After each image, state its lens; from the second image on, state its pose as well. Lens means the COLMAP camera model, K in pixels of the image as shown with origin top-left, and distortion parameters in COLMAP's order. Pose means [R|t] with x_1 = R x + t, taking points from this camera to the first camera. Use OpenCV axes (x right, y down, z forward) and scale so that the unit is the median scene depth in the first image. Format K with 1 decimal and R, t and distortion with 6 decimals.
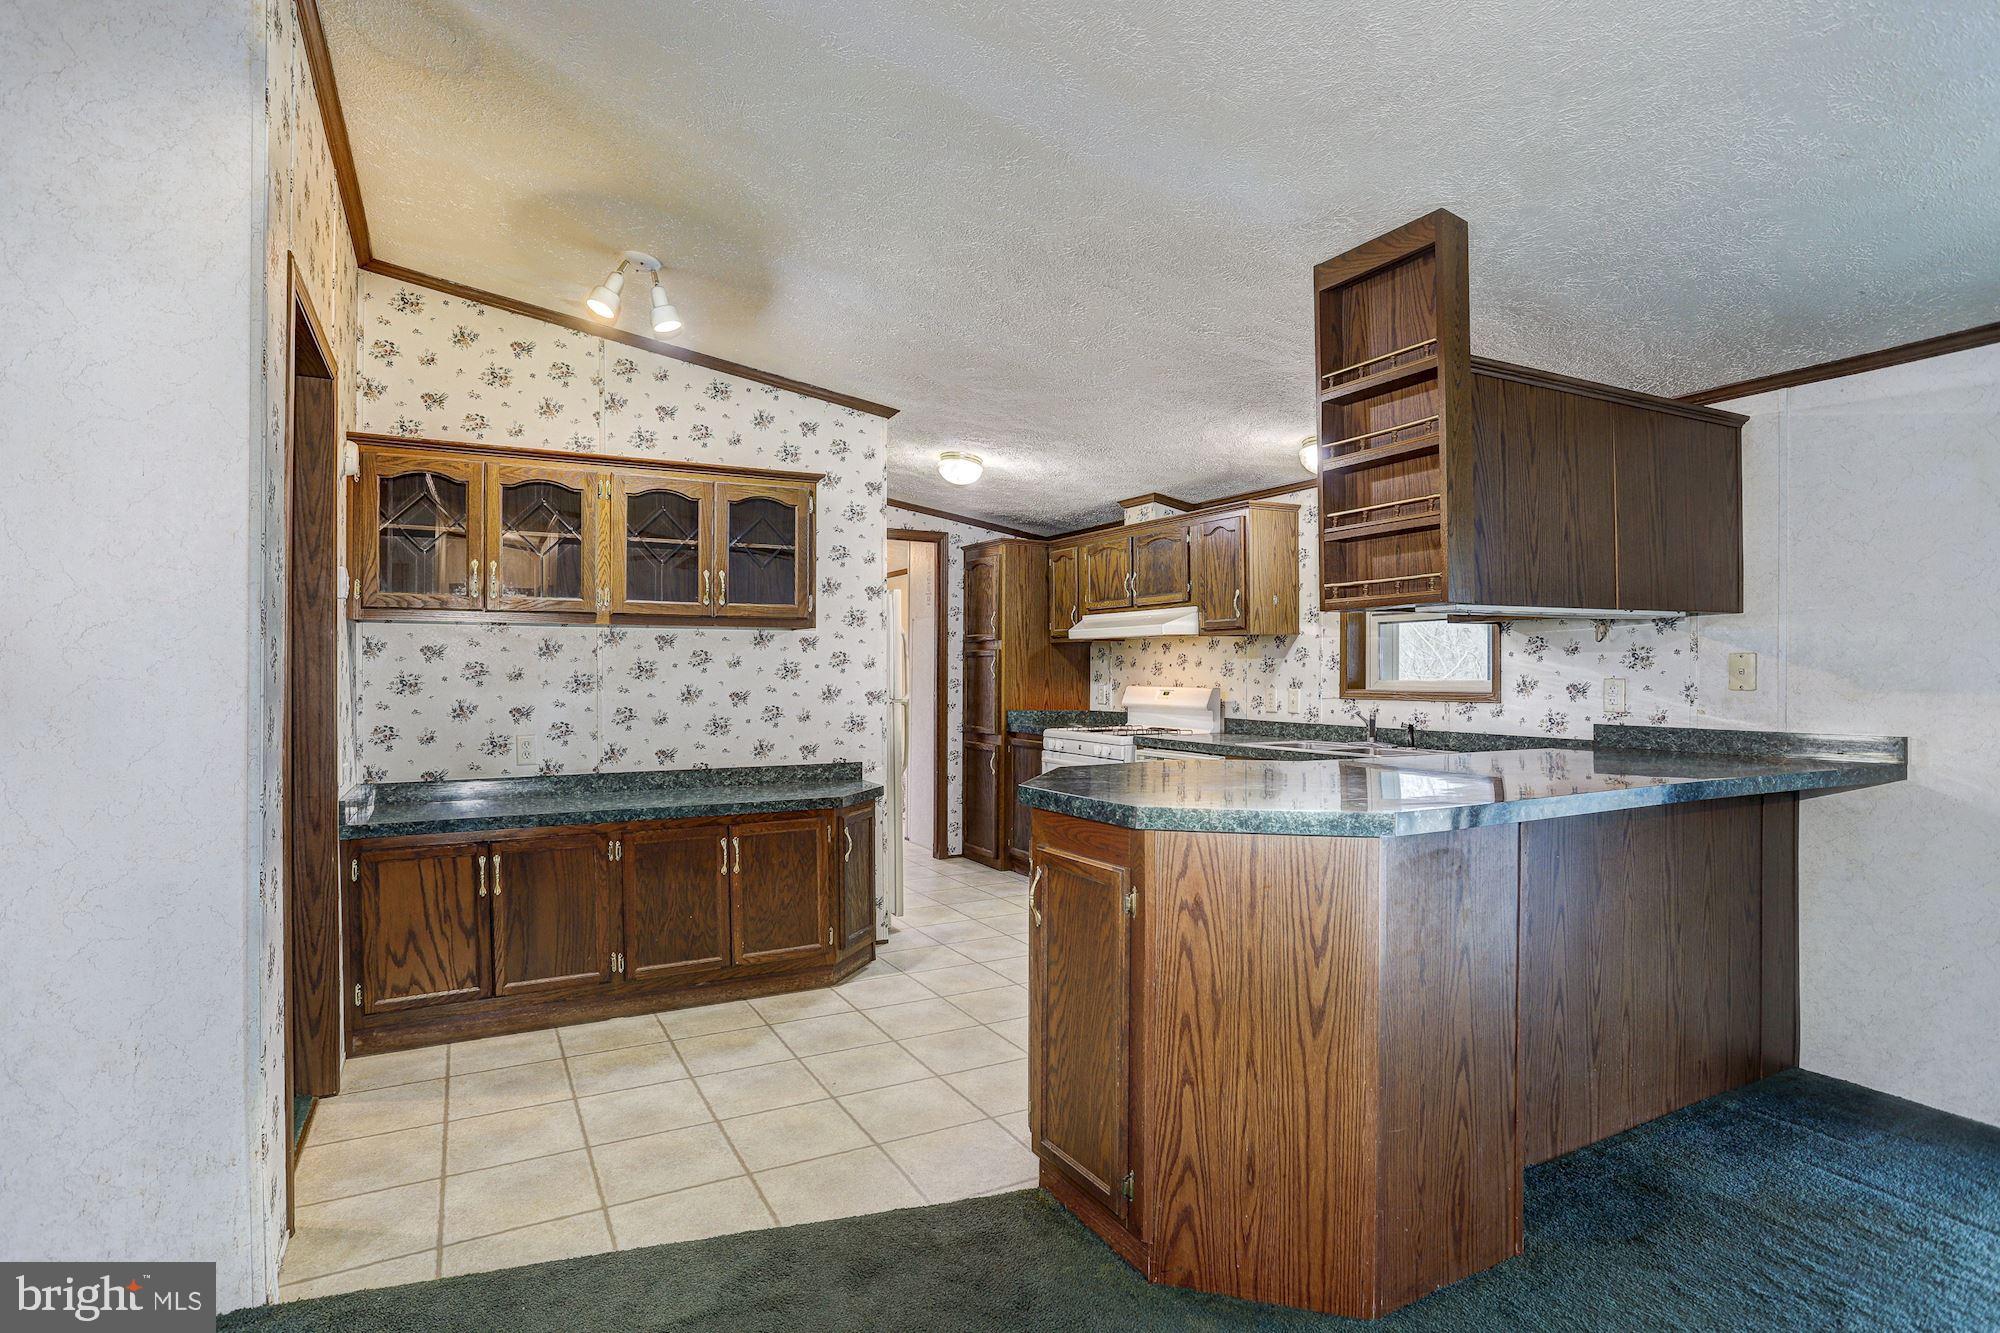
lens RADIAL K [[990.5, 0, 965.7], [0, 990.5, 676.3], [0, 0, 1]] dist [-0.036100, 0.012732]
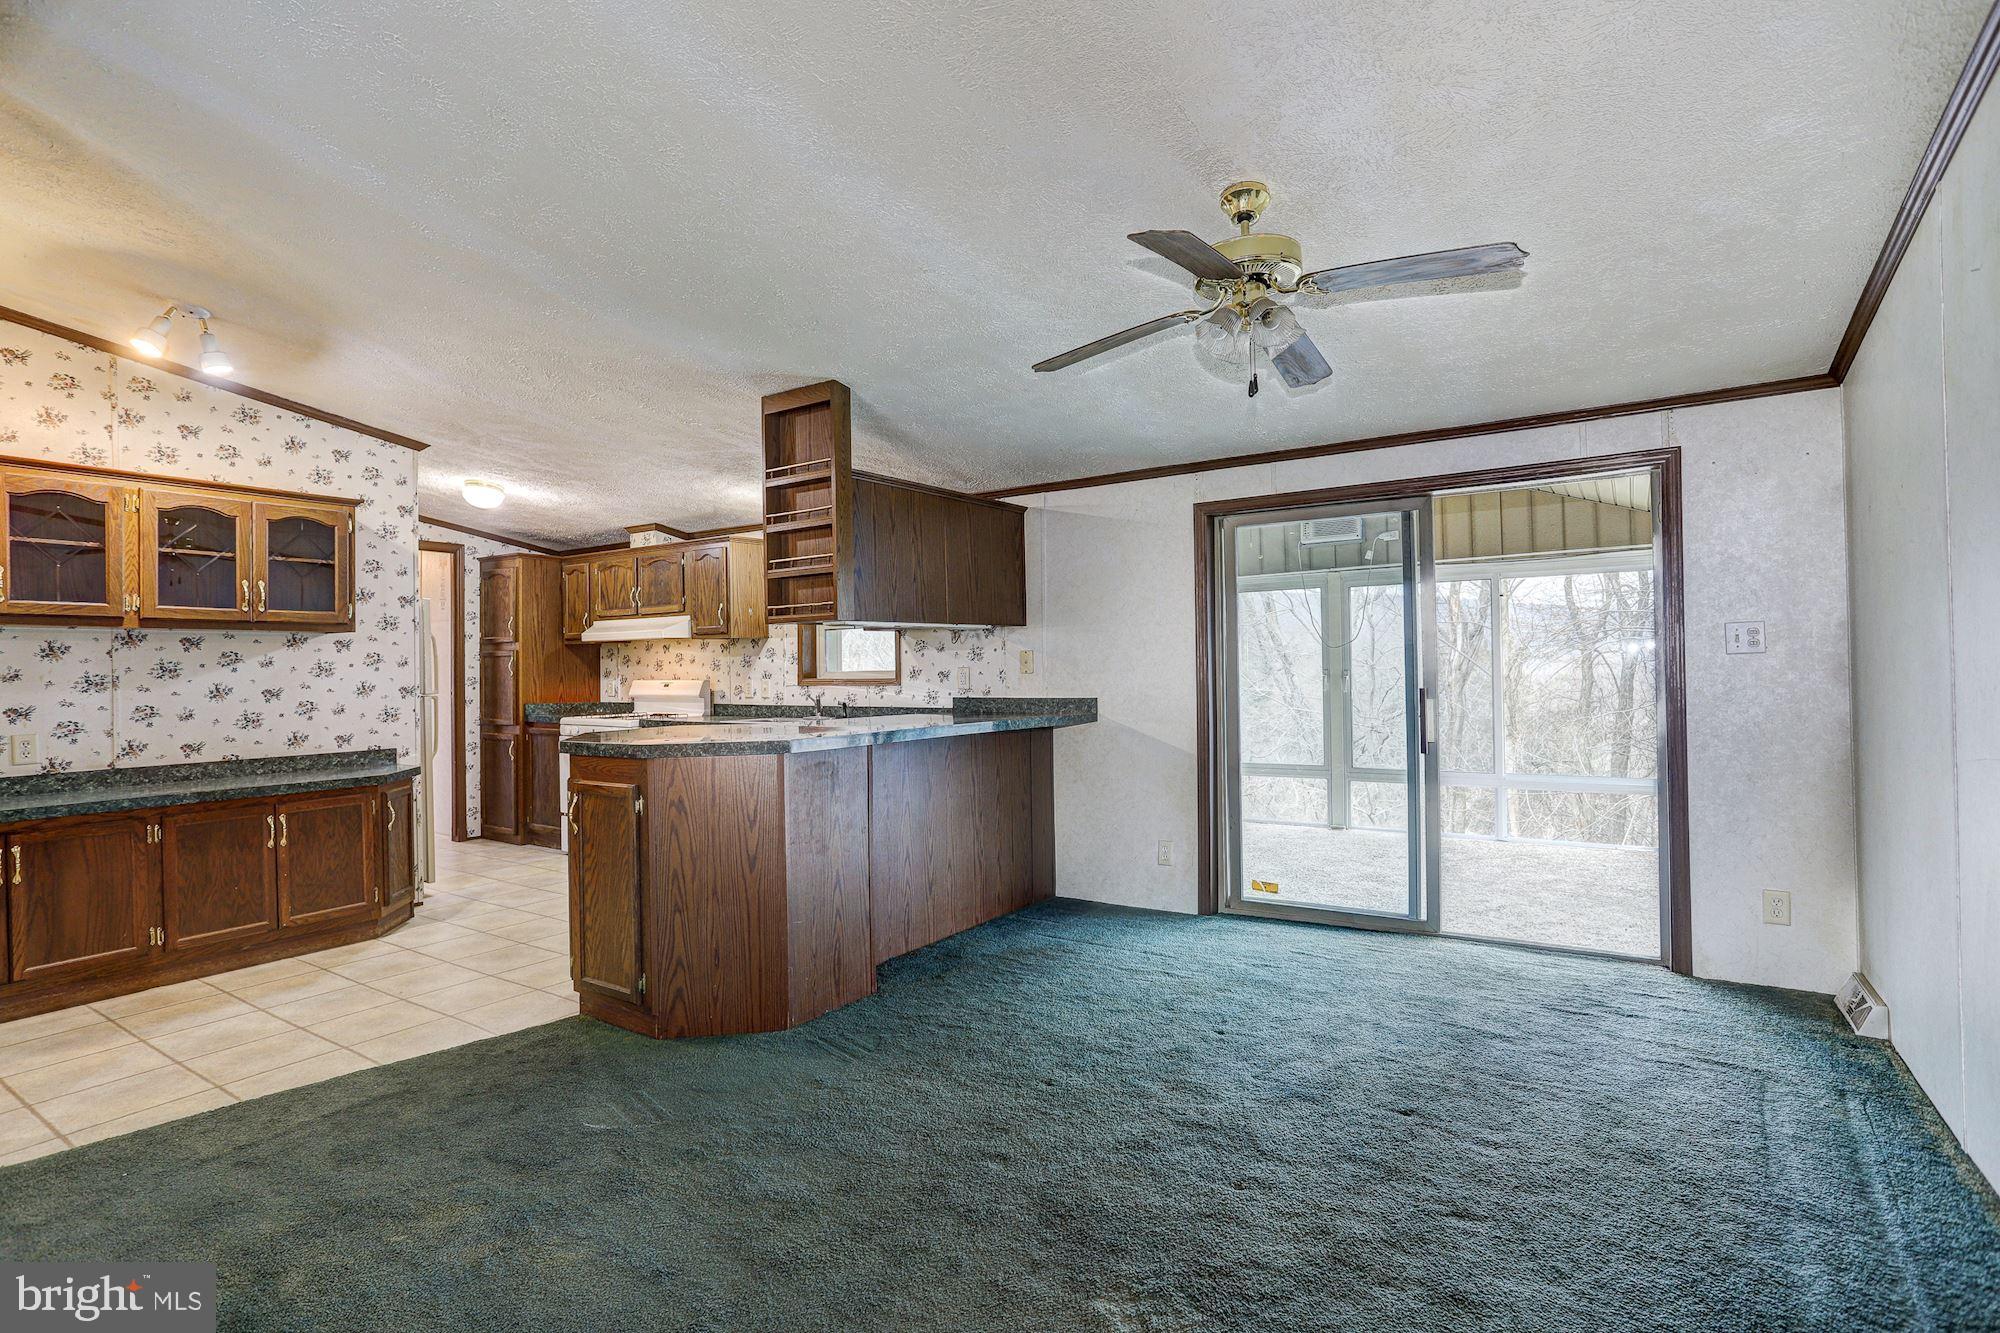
lens RADIAL K [[978.6, 0, 968.7], [0, 978.6, 665.0], [0, 0, 1]] dist [-0.024685, 0.014379]
pose [[0.880572, -0.009701, 0.473814, -0.060943], [0.015330, 0.999850, -0.008019, 0.010552], [-0.473665, 0.014325, 0.880589, -0.358294]]
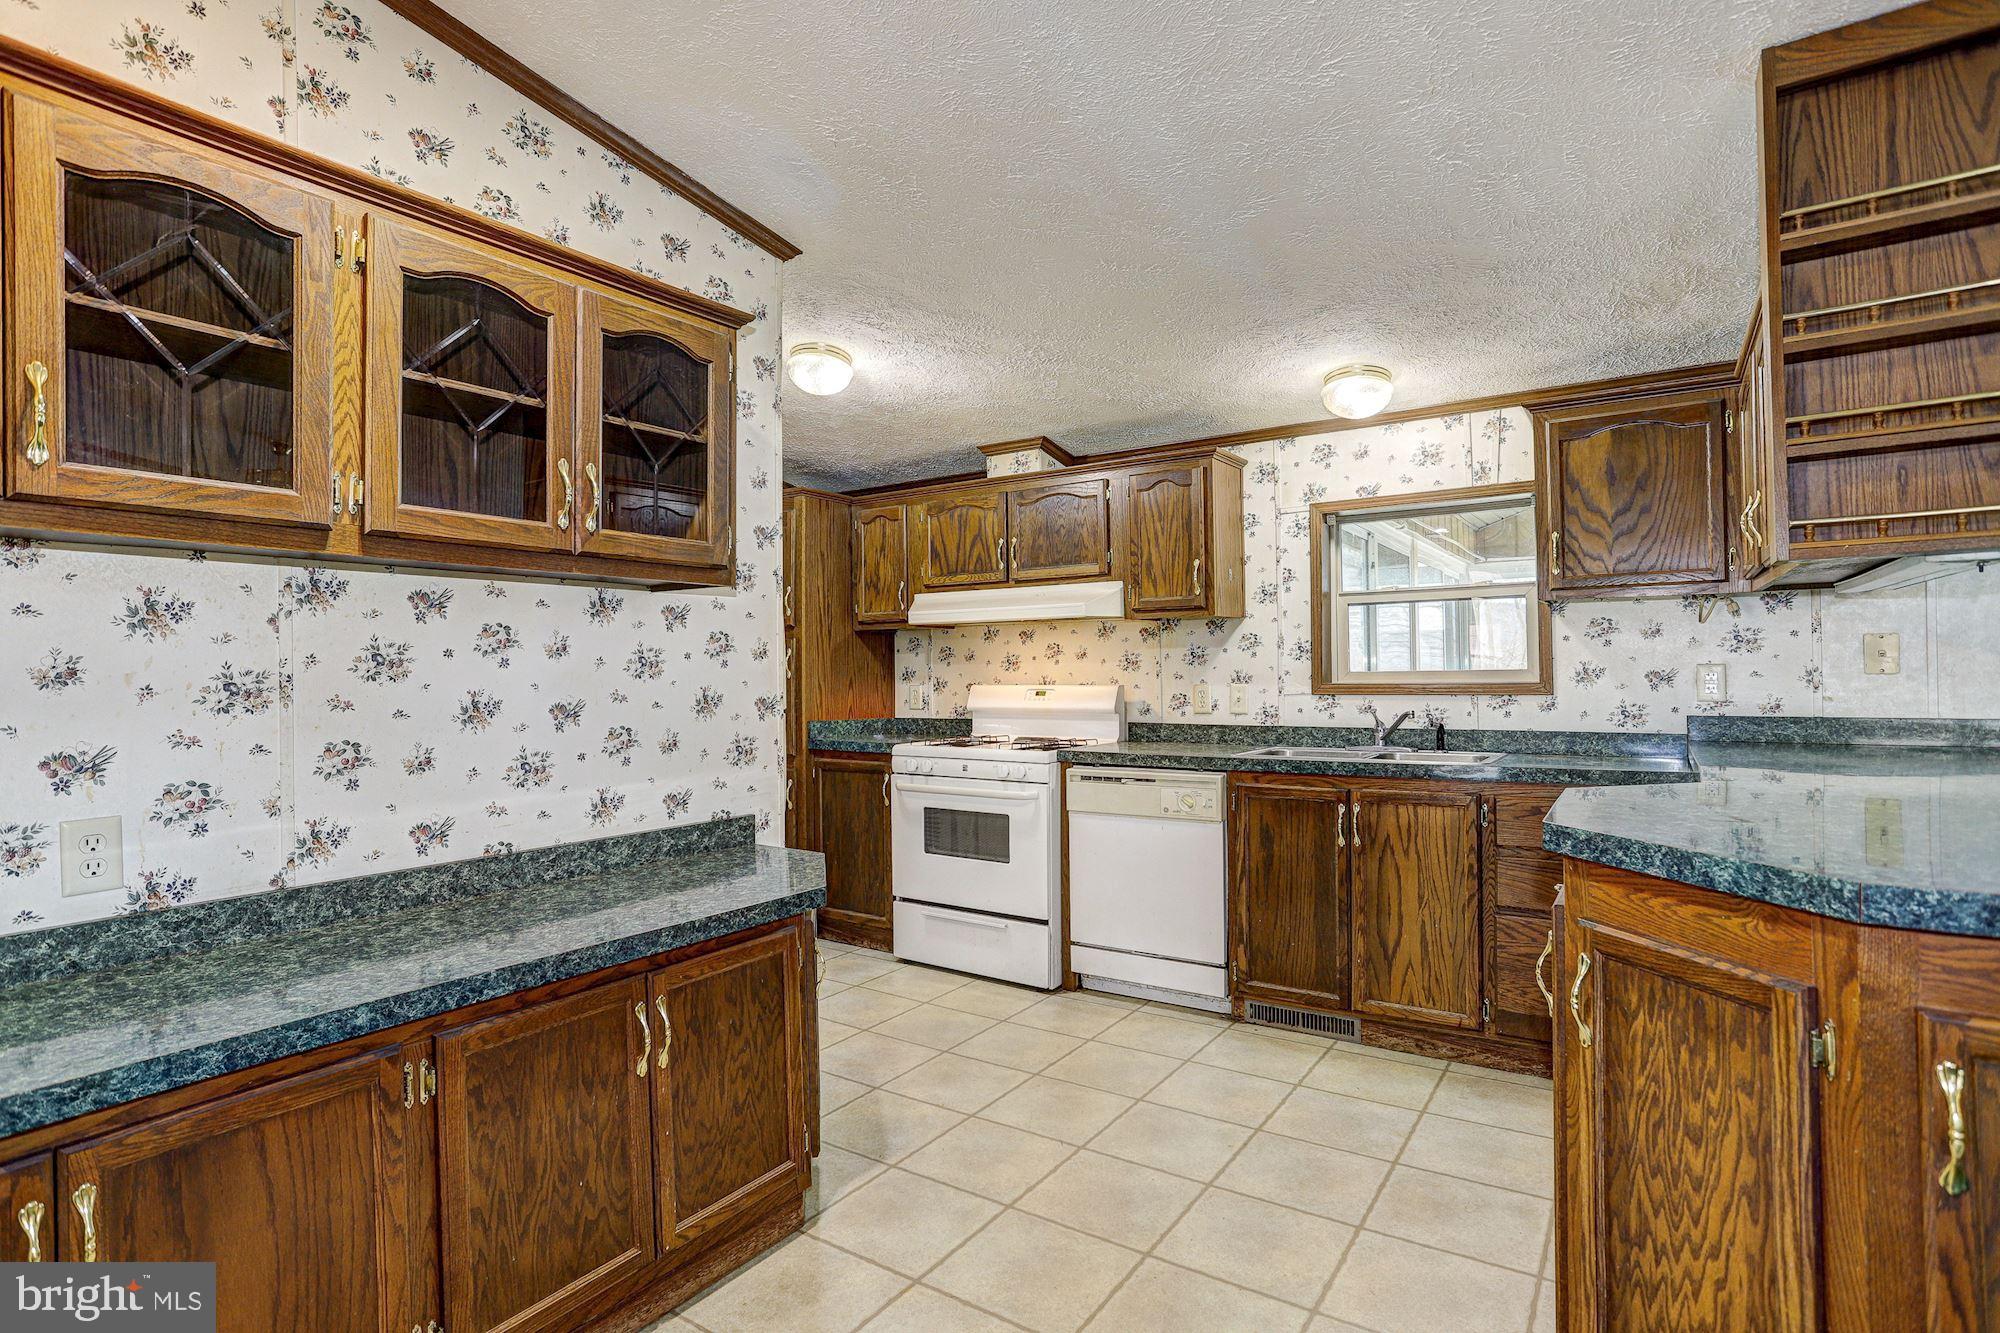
lens RADIAL K [[990.5, 0, 961.4], [0, 990.5, 667.5], [0, 0, 1]] dist [-0.036100, 0.012732]
pose [[0.886974, -0.007025, 0.461766, -0.315813], [0.012905, 0.999871, -0.009577, 0.004864], [-0.461639, 0.014453, 0.886950, 0.475507]]
